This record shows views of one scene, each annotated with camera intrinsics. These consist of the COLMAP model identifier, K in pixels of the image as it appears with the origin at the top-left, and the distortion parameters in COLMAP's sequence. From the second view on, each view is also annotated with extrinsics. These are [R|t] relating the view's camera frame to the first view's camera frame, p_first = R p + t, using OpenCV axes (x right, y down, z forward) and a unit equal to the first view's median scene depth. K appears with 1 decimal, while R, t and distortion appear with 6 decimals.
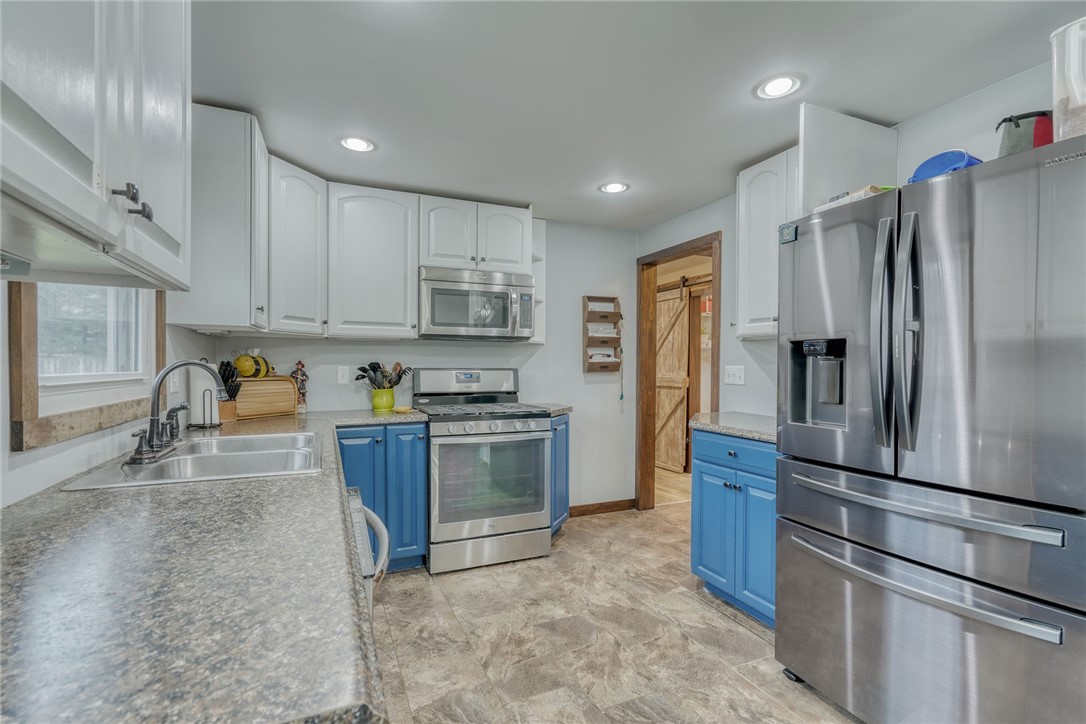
lens RADIAL K [[494.0, 0, 536.6], [0, 494.0, 368.5], [0, 0, 1]] dist [-0.002989, 0.005356]
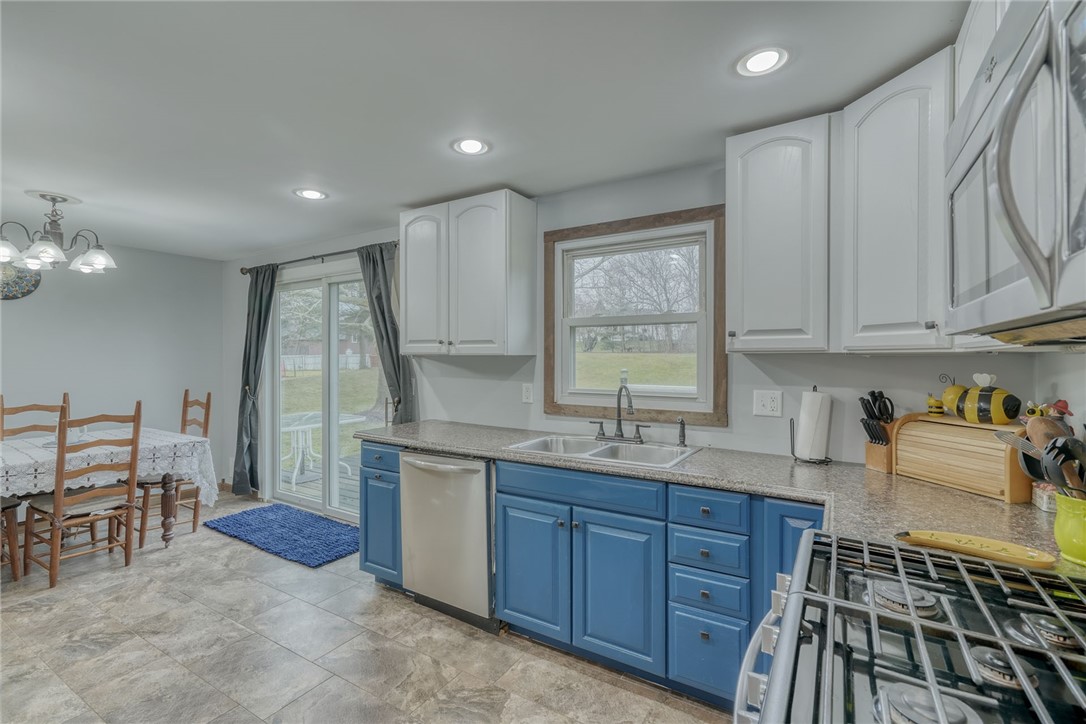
lens RADIAL K [[494.0, 0, 540.4], [0, 494.0, 353.1], [0, 0, 1]] dist [-0.002989, 0.005356]
pose [[-0.826809, -0.006140, -0.562449, 0.192825], [-0.007046, 0.999975, -0.000559, -0.056120], [0.562438, 0.003501, -0.826832, 1.106029]]
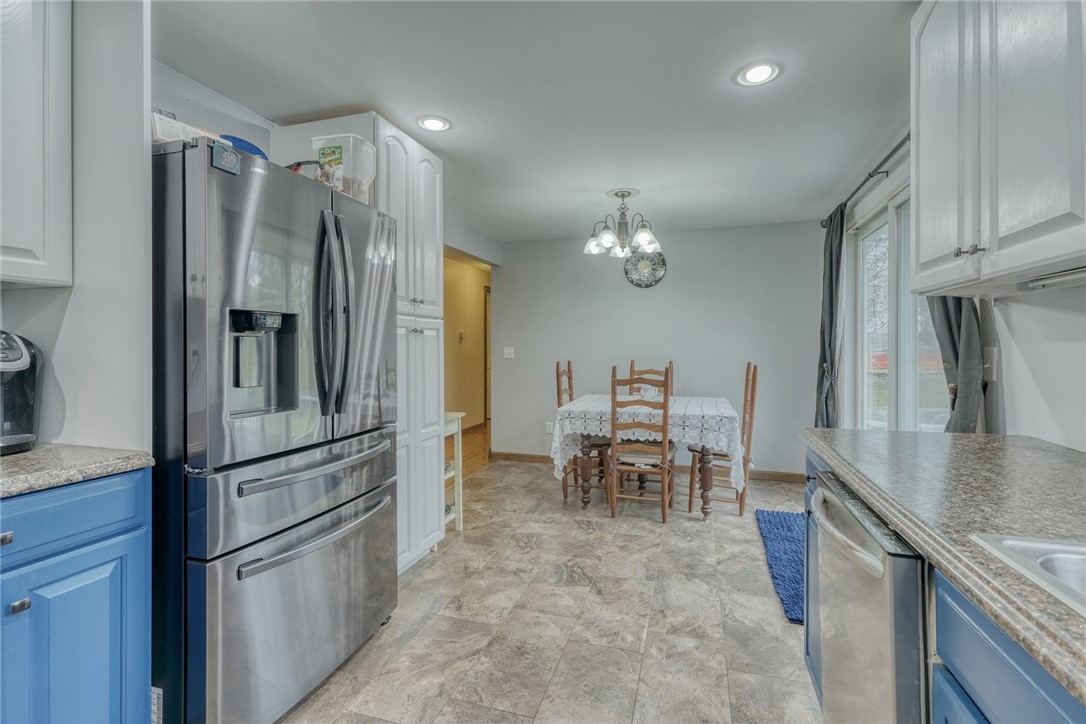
lens RADIAL K [[494.0, 0, 538.8], [0, 494.0, 347.4], [0, 0, 1]] dist [-0.002989, 0.005356]
pose [[-0.746792, -0.000374, 0.665058, -0.194440], [0.005051, 0.999968, 0.006234, -0.001245], [-0.665039, 0.008014, -0.746766, 0.757544]]
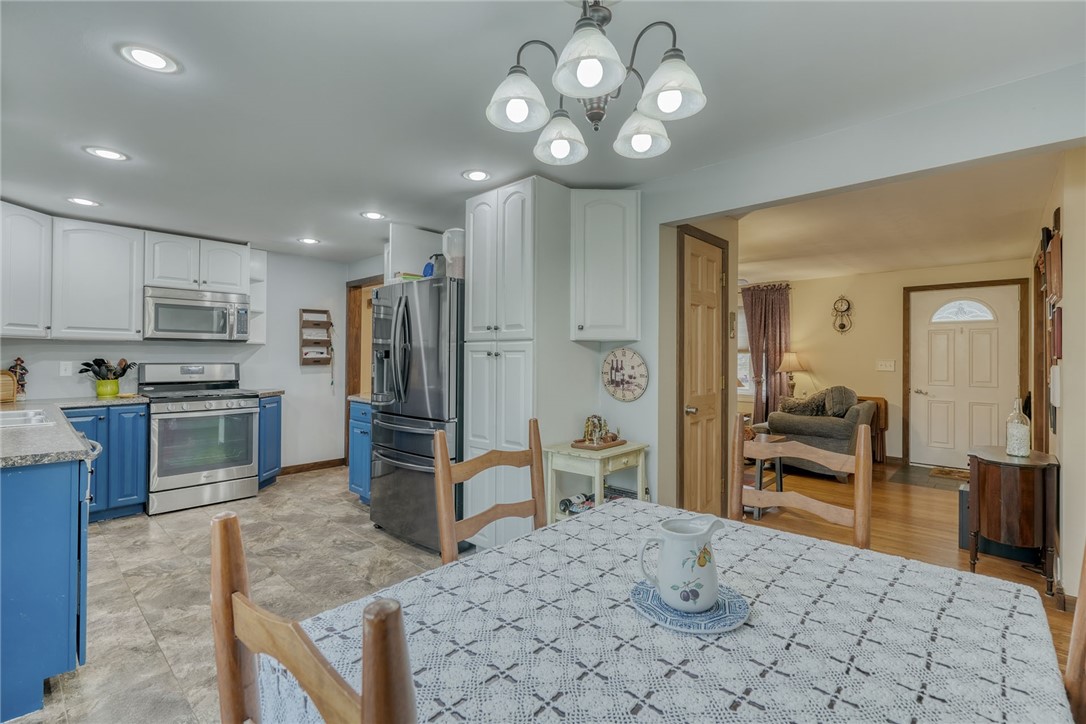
lens RADIAL K [[494.0, 0, 549.3], [0, 494.0, 352.3], [0, 0, 1]] dist [-0.002989, 0.005356]
pose [[0.916223, 0.006276, 0.400620, 0.221723], [-0.001567, 0.999926, -0.012083, -0.015623], [-0.400666, 0.010443, 0.916164, -0.626073]]
